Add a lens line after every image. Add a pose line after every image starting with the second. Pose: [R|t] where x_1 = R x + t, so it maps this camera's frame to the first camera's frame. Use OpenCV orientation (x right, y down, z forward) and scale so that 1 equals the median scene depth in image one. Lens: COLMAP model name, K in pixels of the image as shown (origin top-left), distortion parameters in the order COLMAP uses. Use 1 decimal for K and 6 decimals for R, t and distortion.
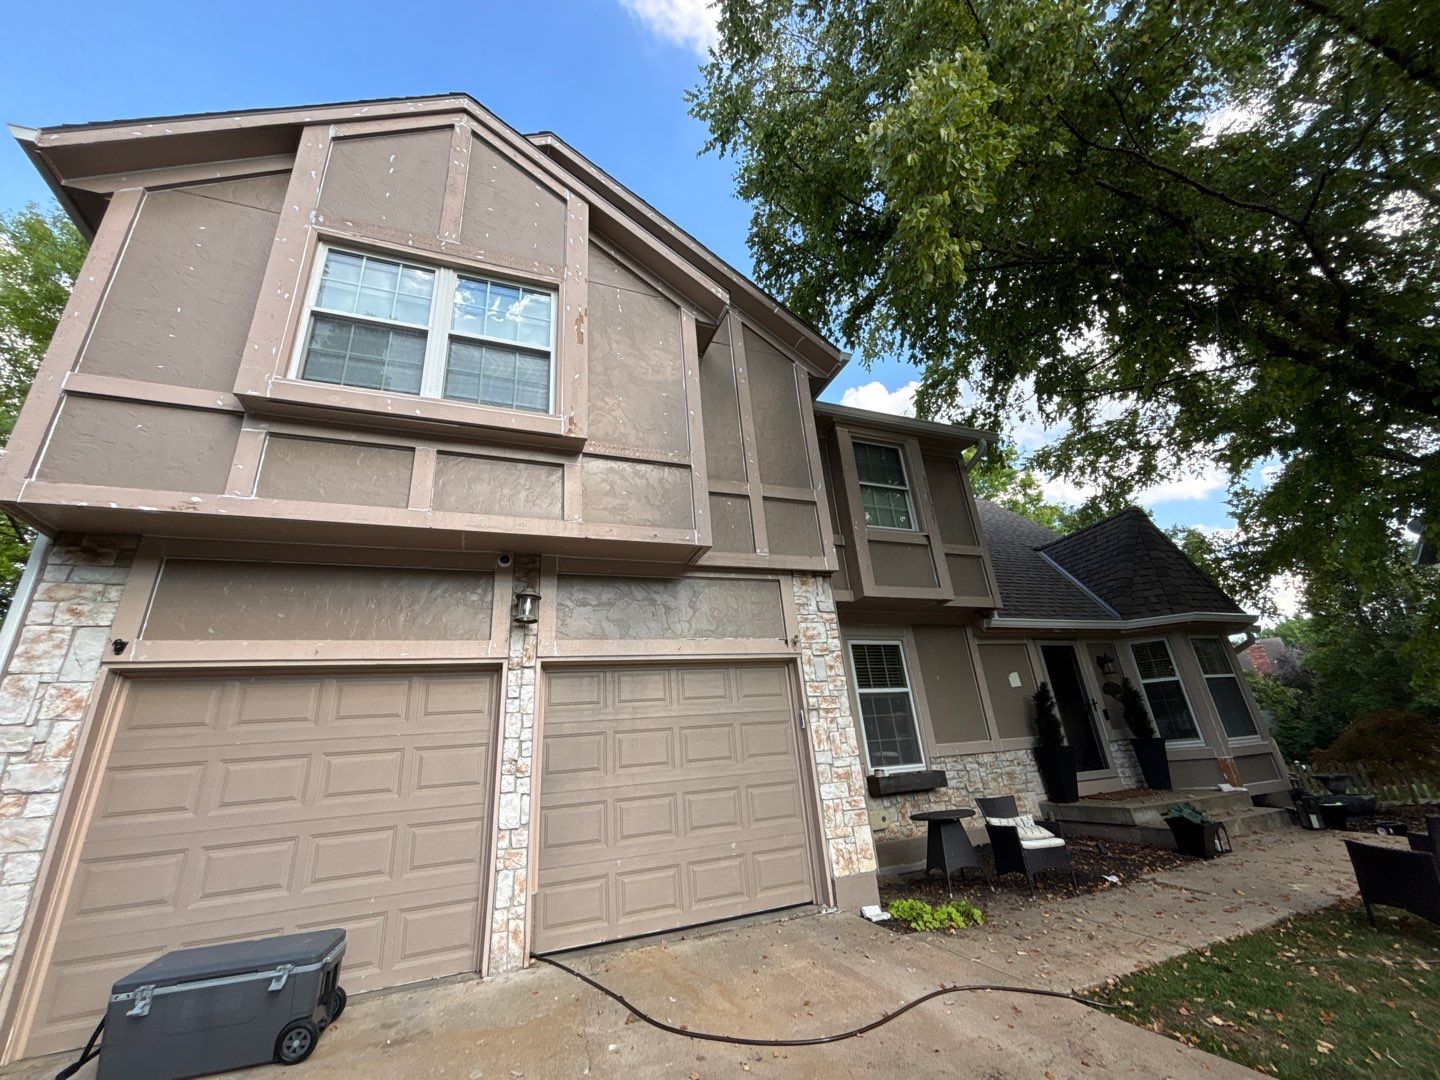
lens RADIAL K [[577.4, 0, 726.6], [0, 577.4, 538.4], [0, 0, 1]] dist [0.002865, -0.000395]
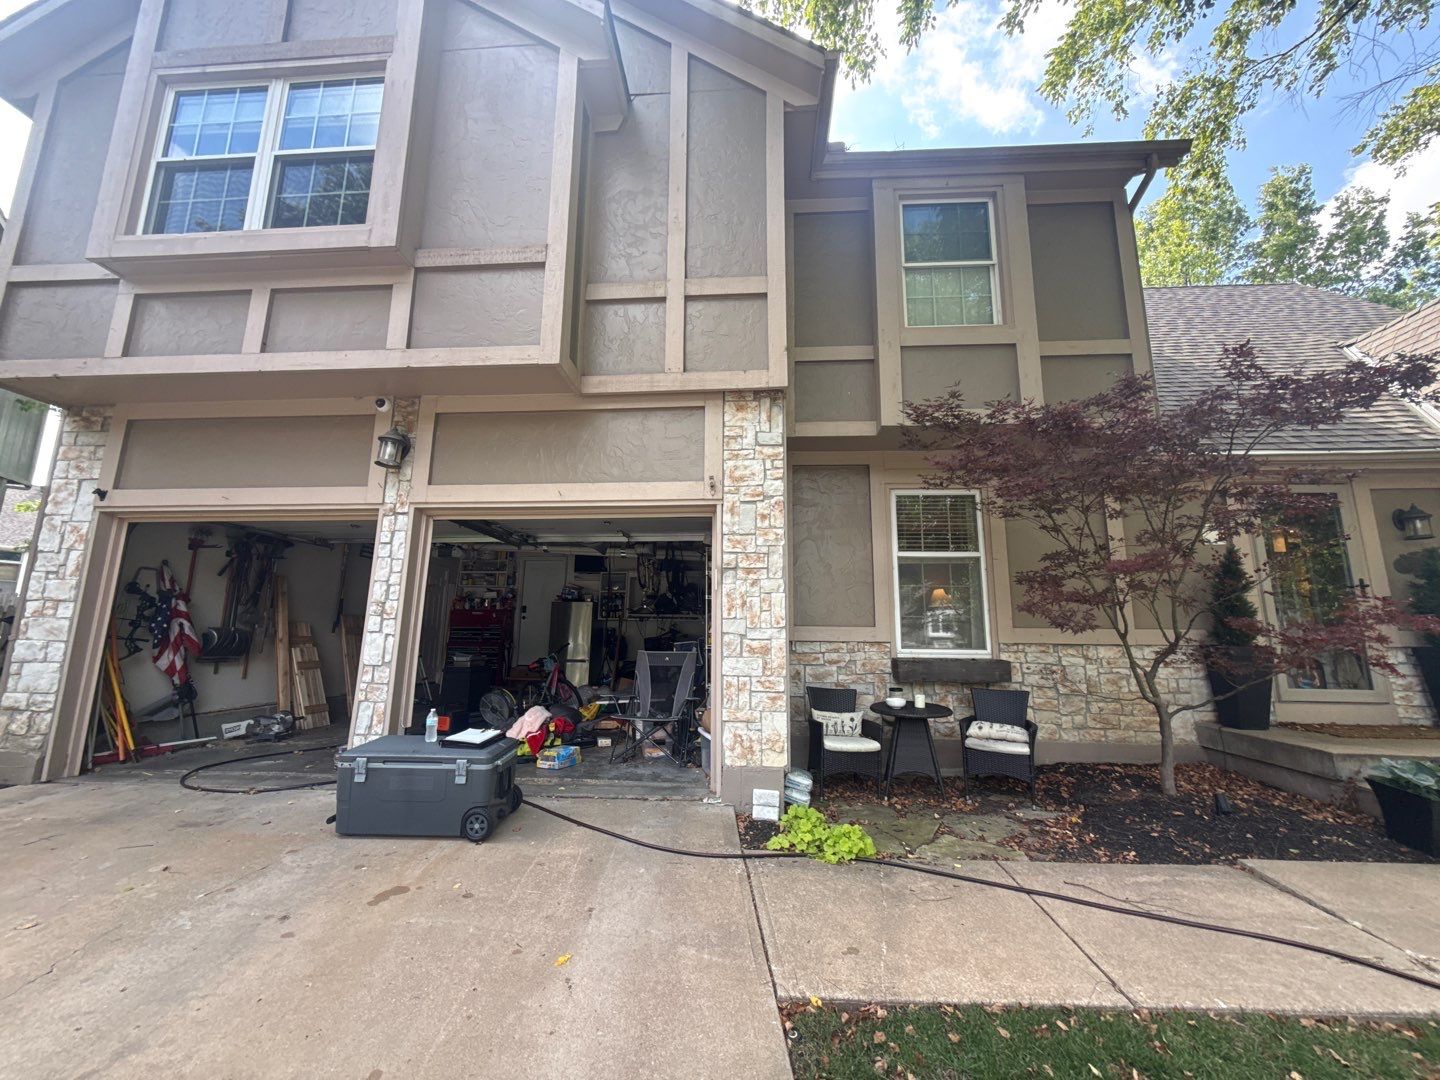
lens RADIAL K [[577.4, 0, 717.7], [0, 577.4, 539.0], [0, 0, 1]] dist [0.002865, -0.000395]
pose [[0.900558, 0.009879, -0.434624, 0.473515], [0.083607, 0.977144, 0.195447, 0.101727], [0.426621, -0.212349, 0.879148, 0.309188]]
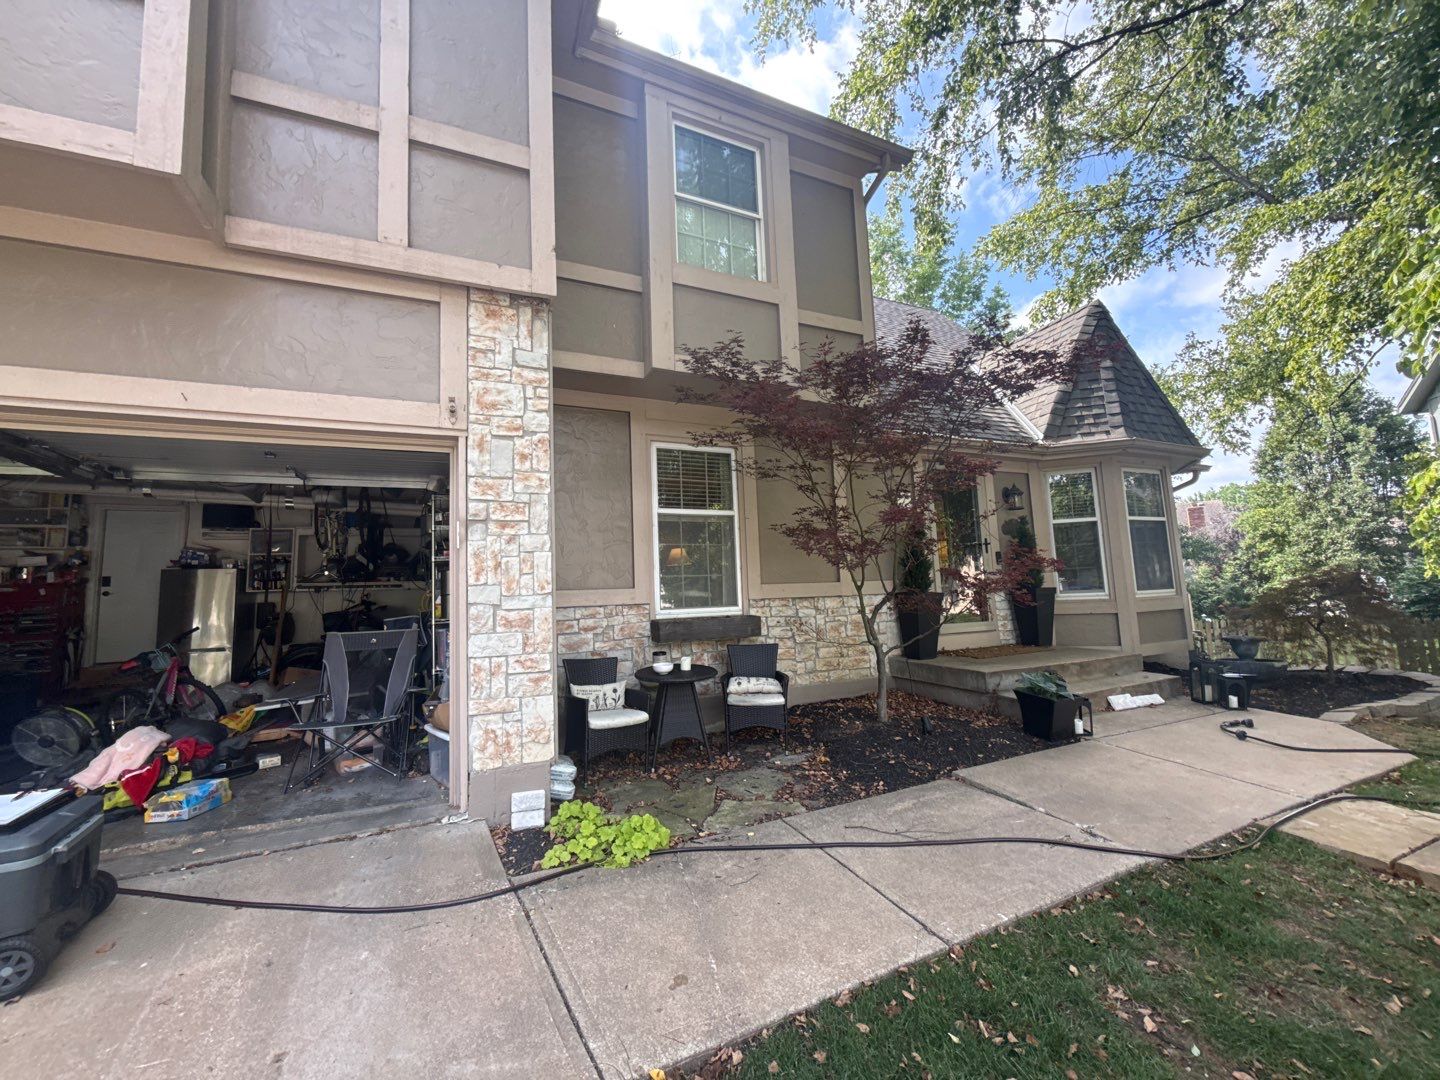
lens RADIAL K [[577.4, 0, 723.2], [0, 577.4, 540.7], [0, 0, 1]] dist [0.002865, -0.000395]
pose [[0.997870, 0.042239, 0.049709, 0.376915], [-0.054148, 0.961298, 0.270137, 0.137170], [-0.036375, -0.272254, 0.961538, 0.396753]]
